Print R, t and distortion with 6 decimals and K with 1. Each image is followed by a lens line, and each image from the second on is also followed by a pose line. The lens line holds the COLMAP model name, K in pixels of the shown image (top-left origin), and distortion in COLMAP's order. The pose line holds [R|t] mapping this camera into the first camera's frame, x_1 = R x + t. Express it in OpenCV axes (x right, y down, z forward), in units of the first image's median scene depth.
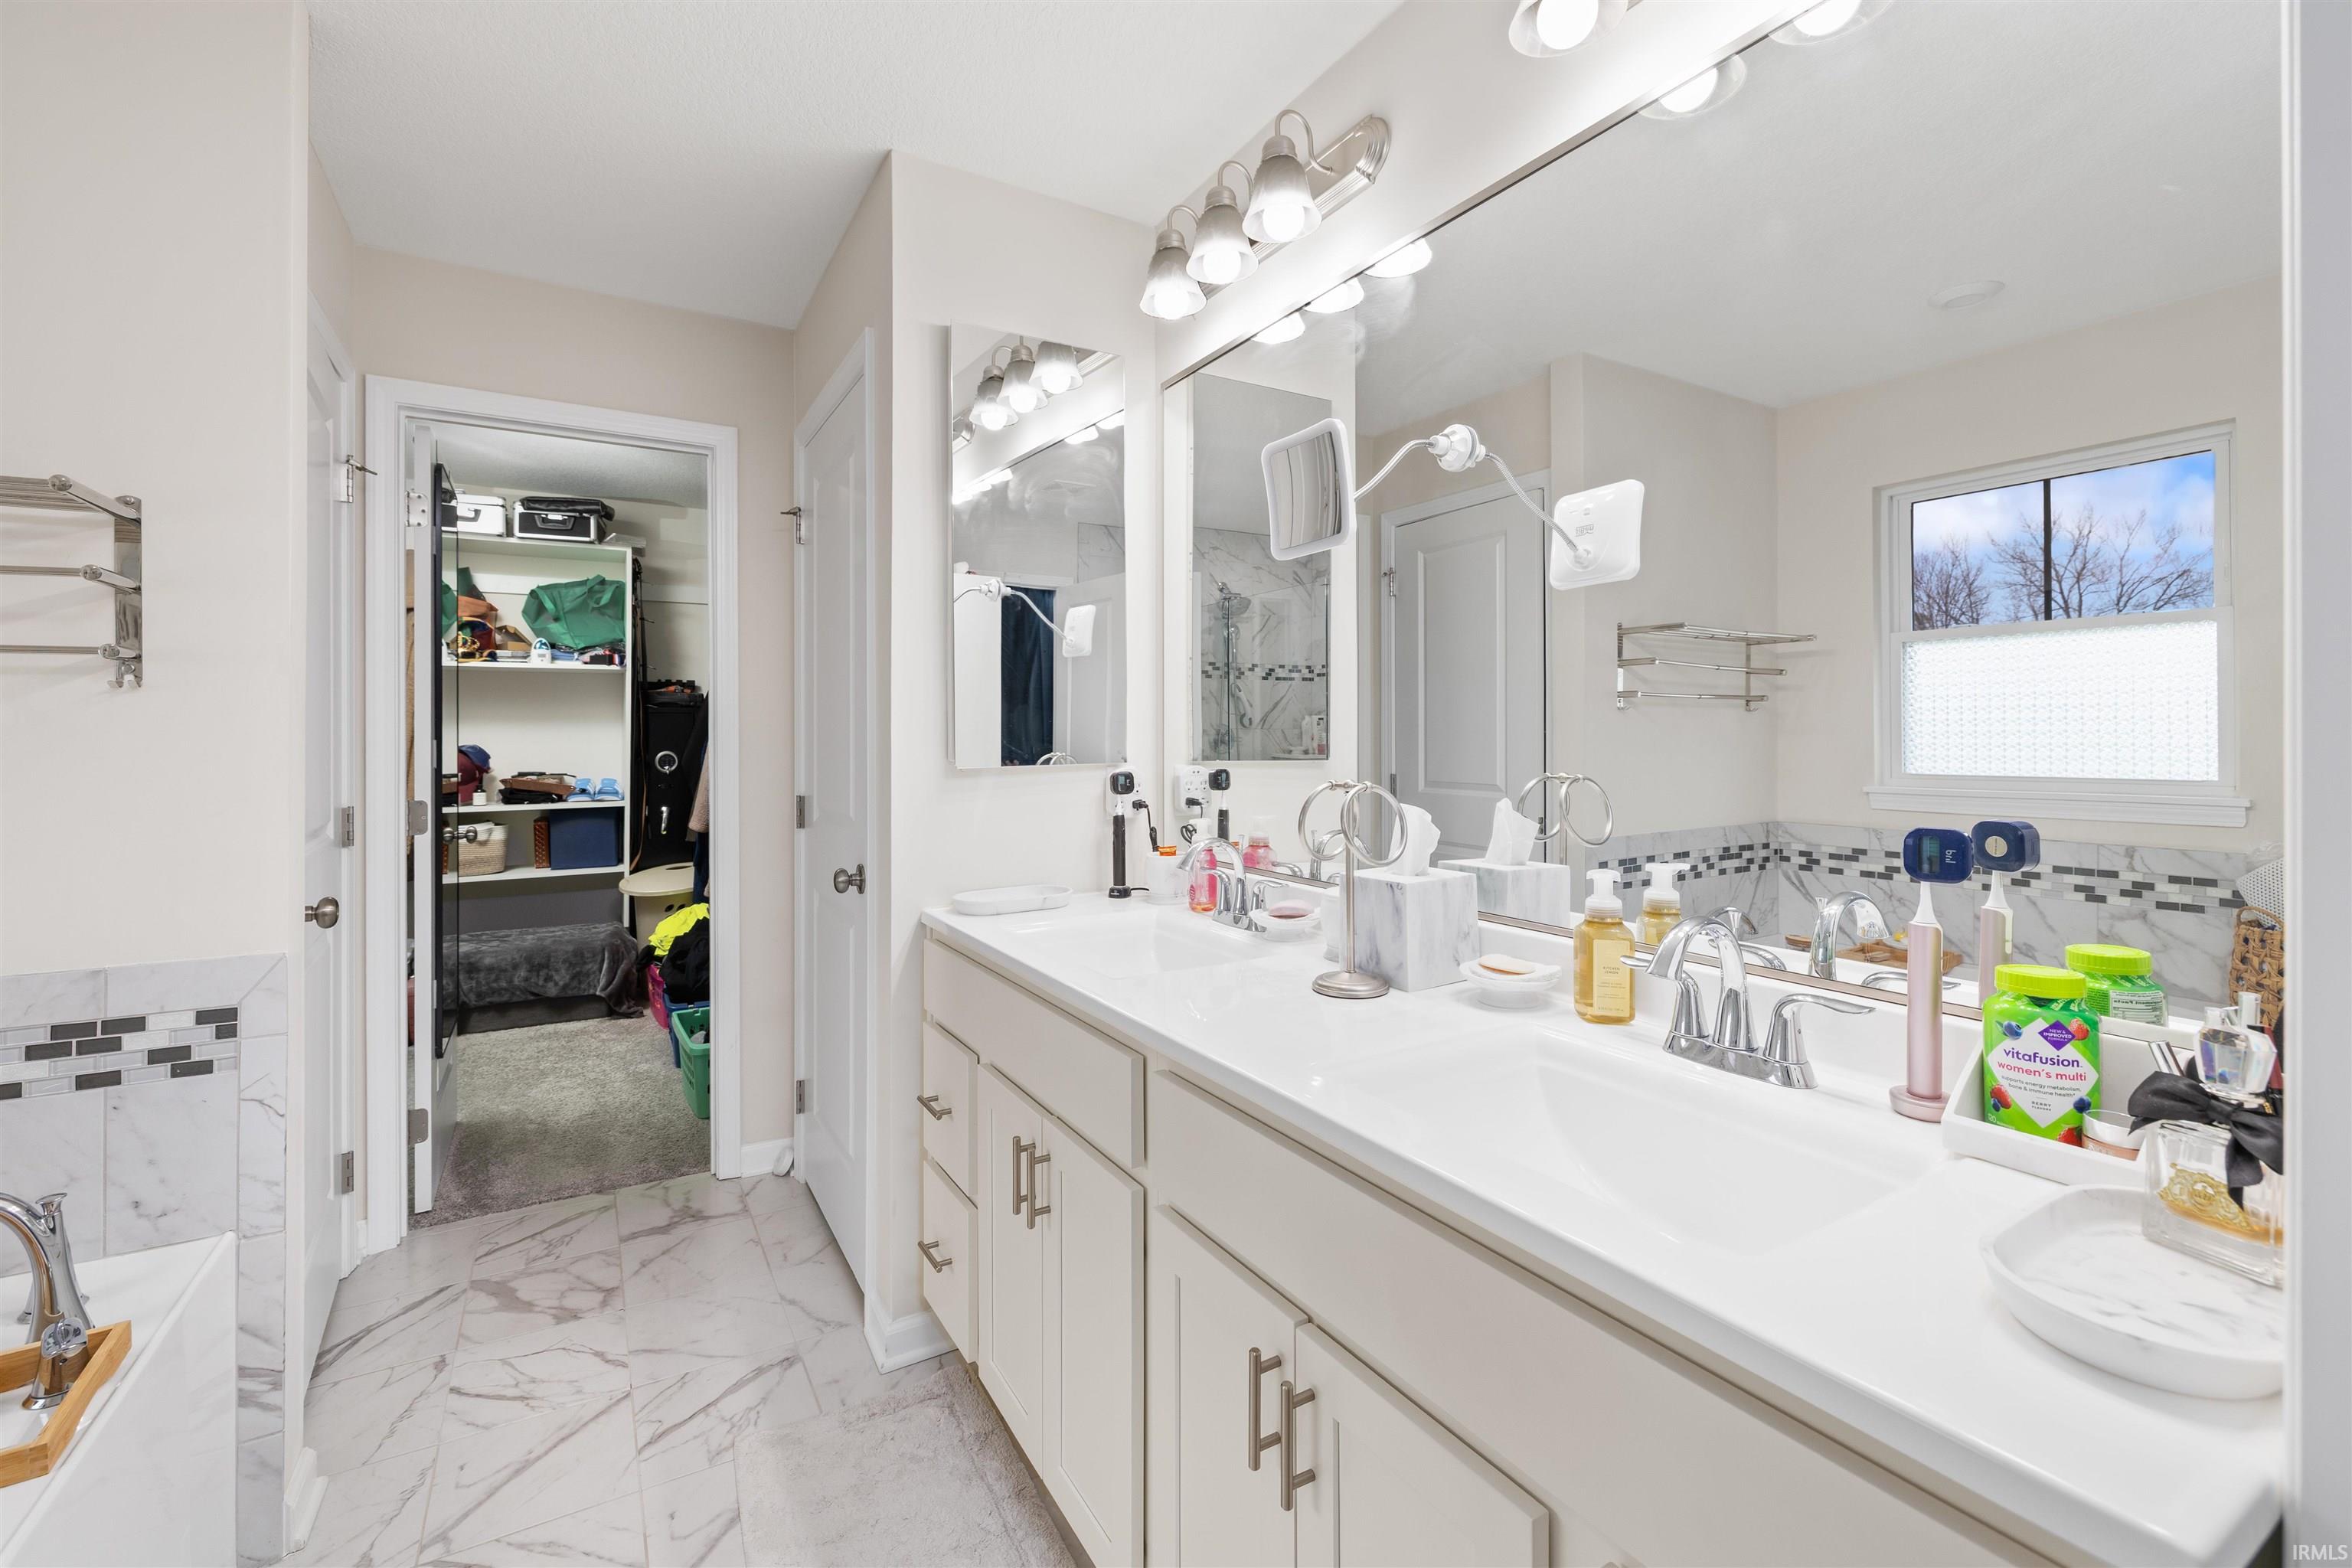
lens RADIAL K [[992.9, 0, 1144.4], [0, 992.9, 731.9], [0, 0, 1]] dist [-0.001391, -0.000495]
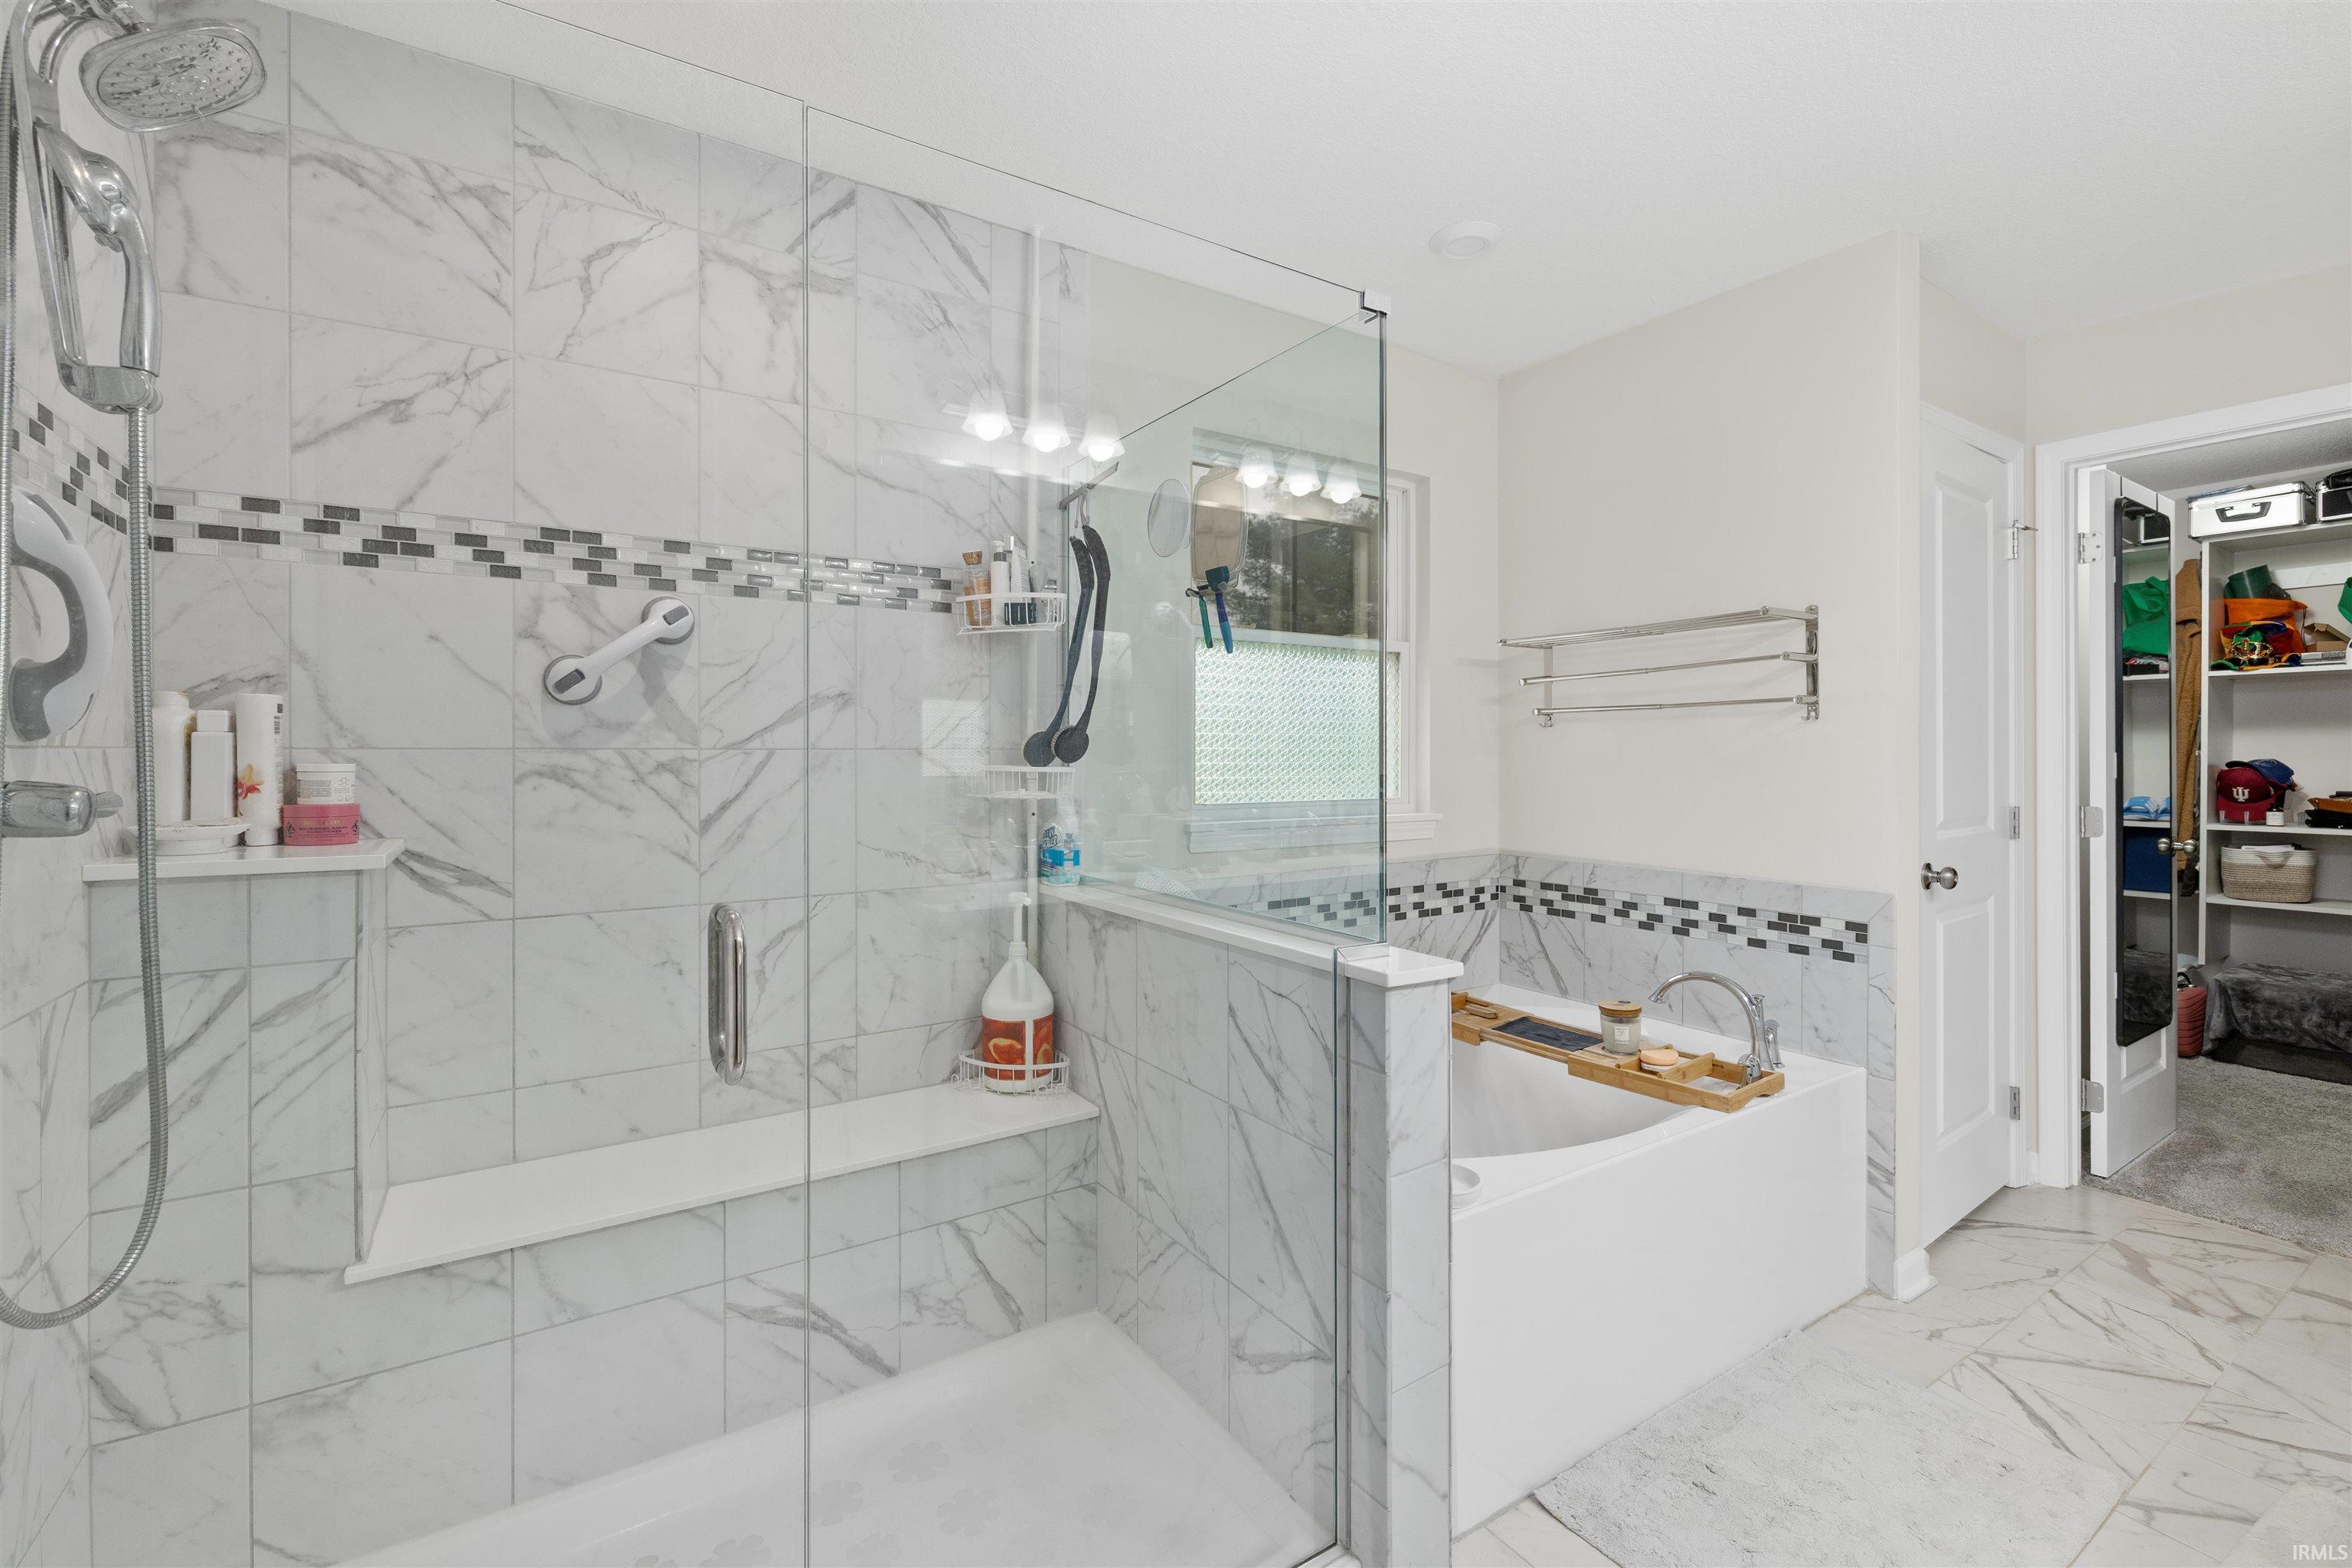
lens RADIAL K [[992.9, 0, 1178.6], [0, 992.9, 752.2], [0, 0, 1]] dist [-0.001391, -0.000495]
pose [[0.047744, 0.001086, -0.998859, 0.412908], [0.004690, 0.999988, 0.001311, 0.001596], [0.998849, -0.004747, 0.047739, -0.104523]]
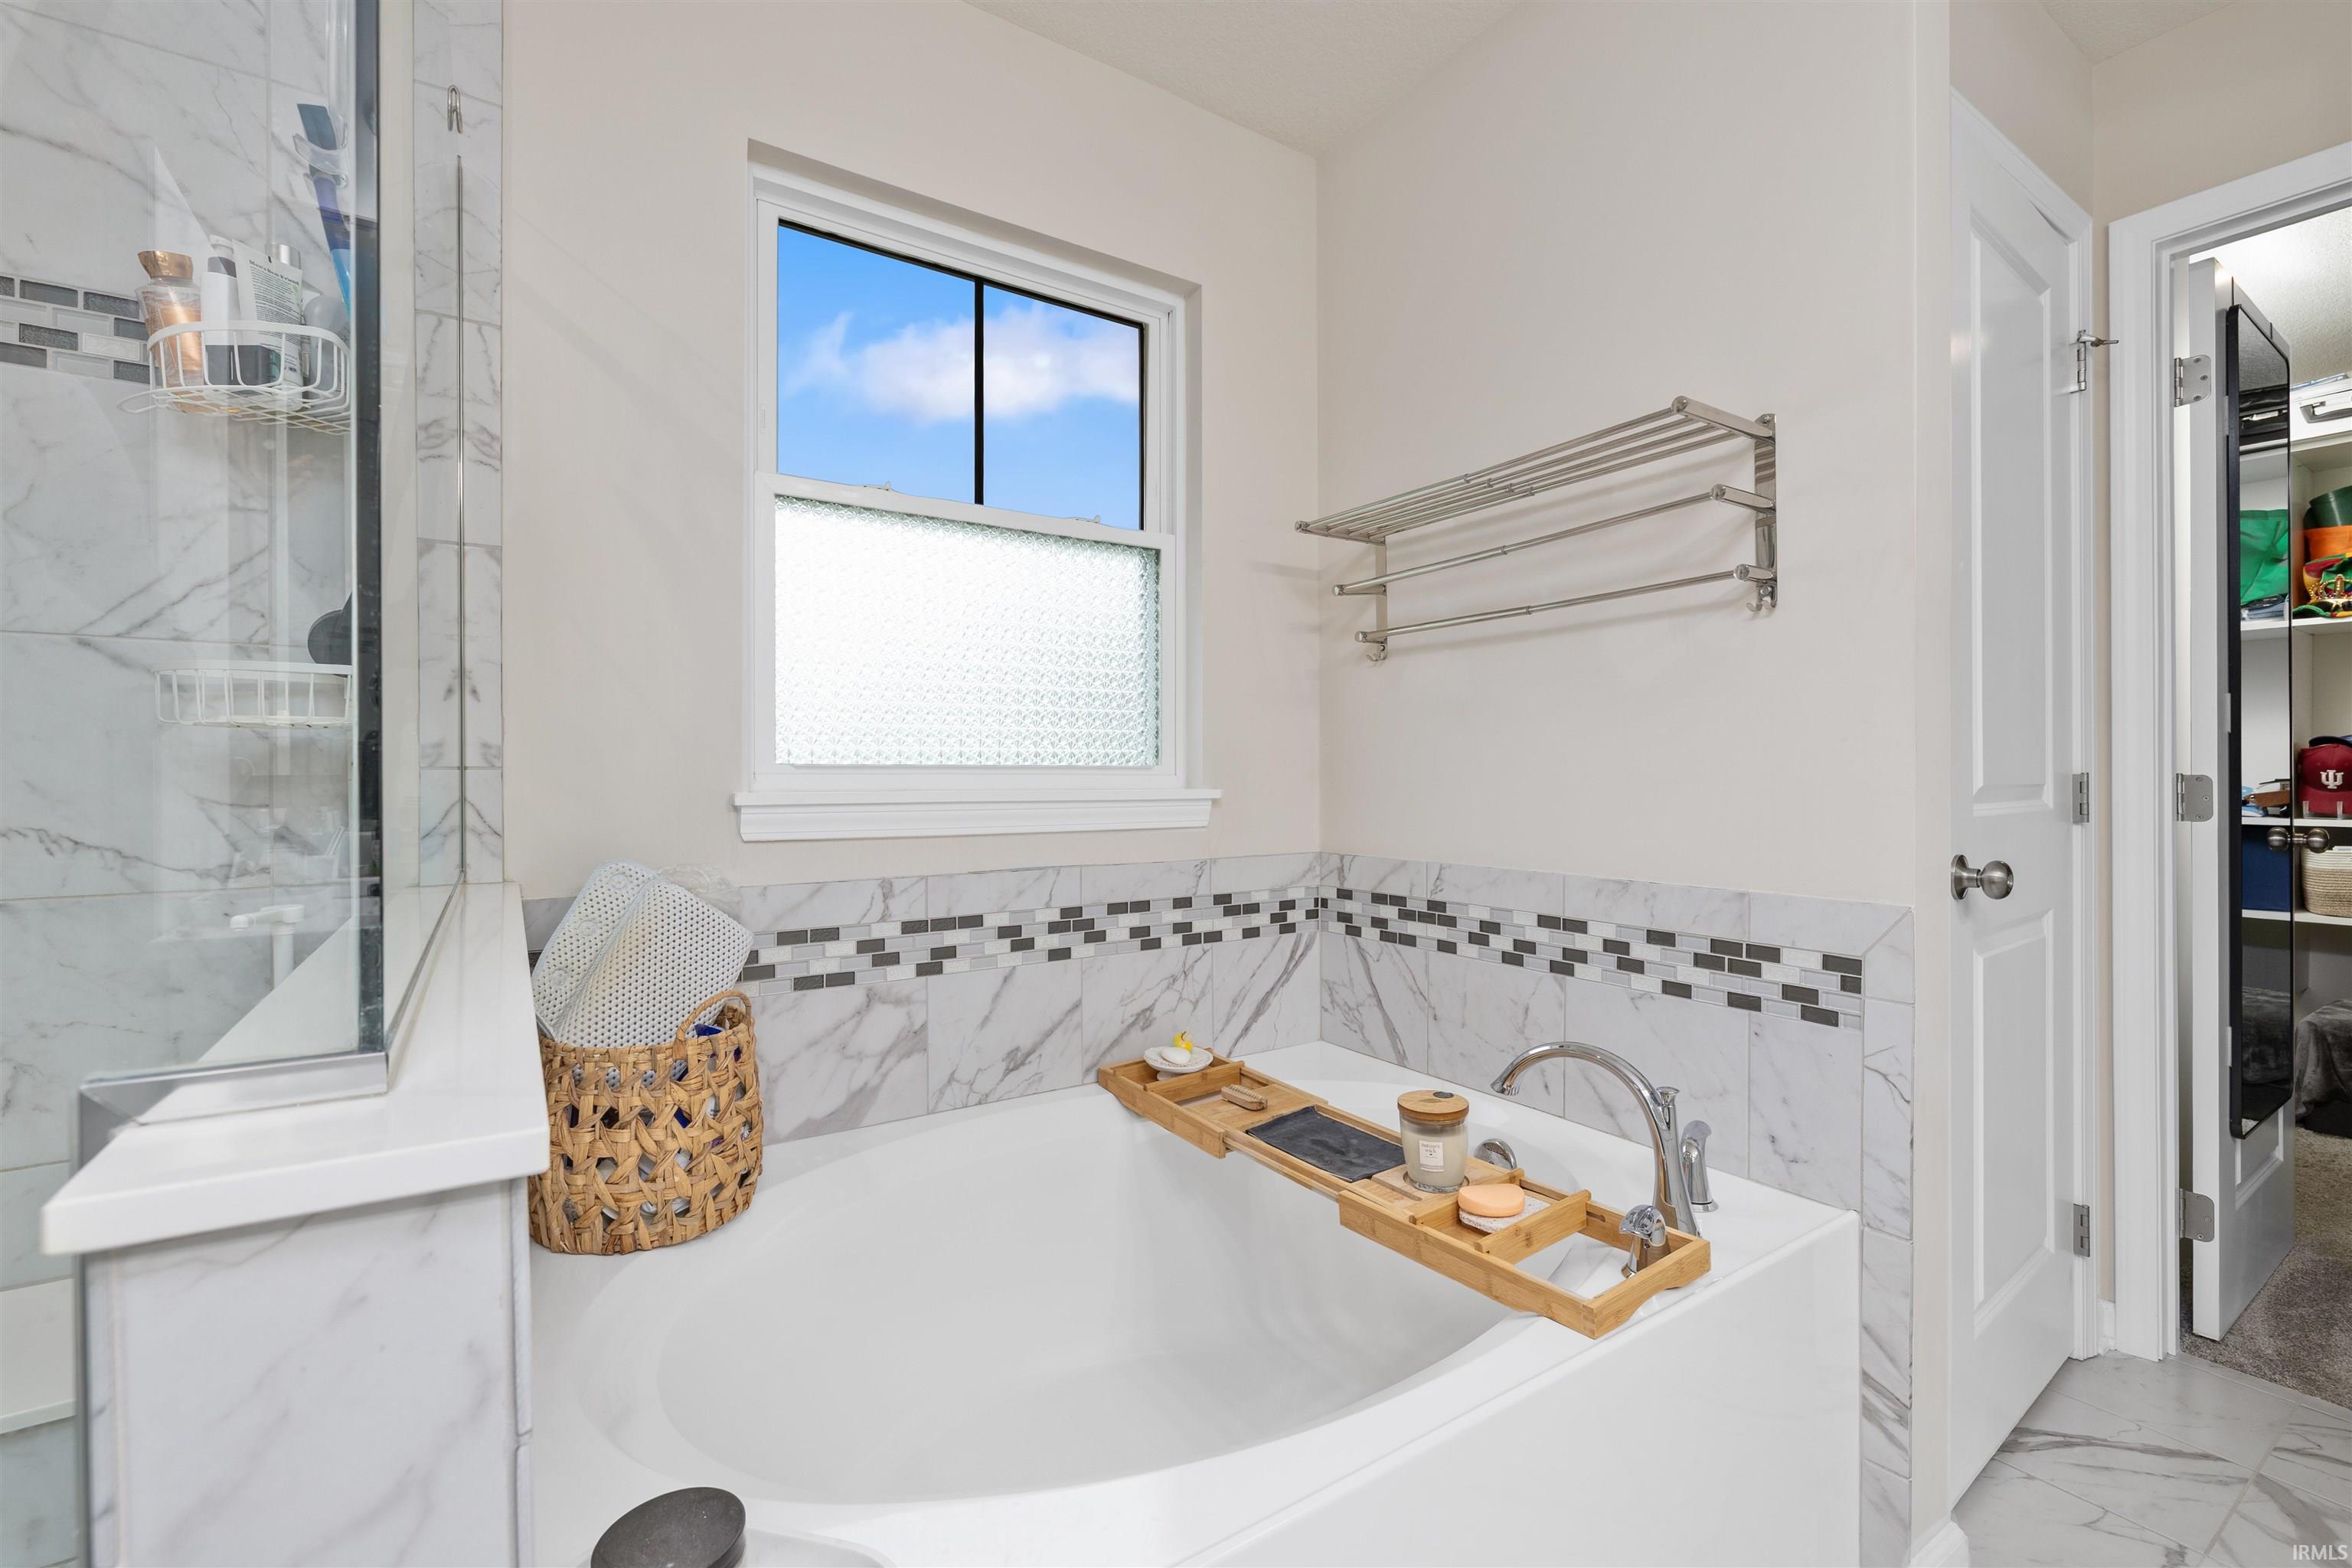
lens RADIAL K [[992.9, 0, 1166.7], [0, 992.9, 772.4], [0, 0, 1]] dist [-0.001391, -0.000495]
pose [[0.057706, 0.001168, -0.998333, -0.052842], [0.005192, 0.999985, 0.001470, 0.076387], [0.998320, -0.005268, 0.057699, 0.239228]]
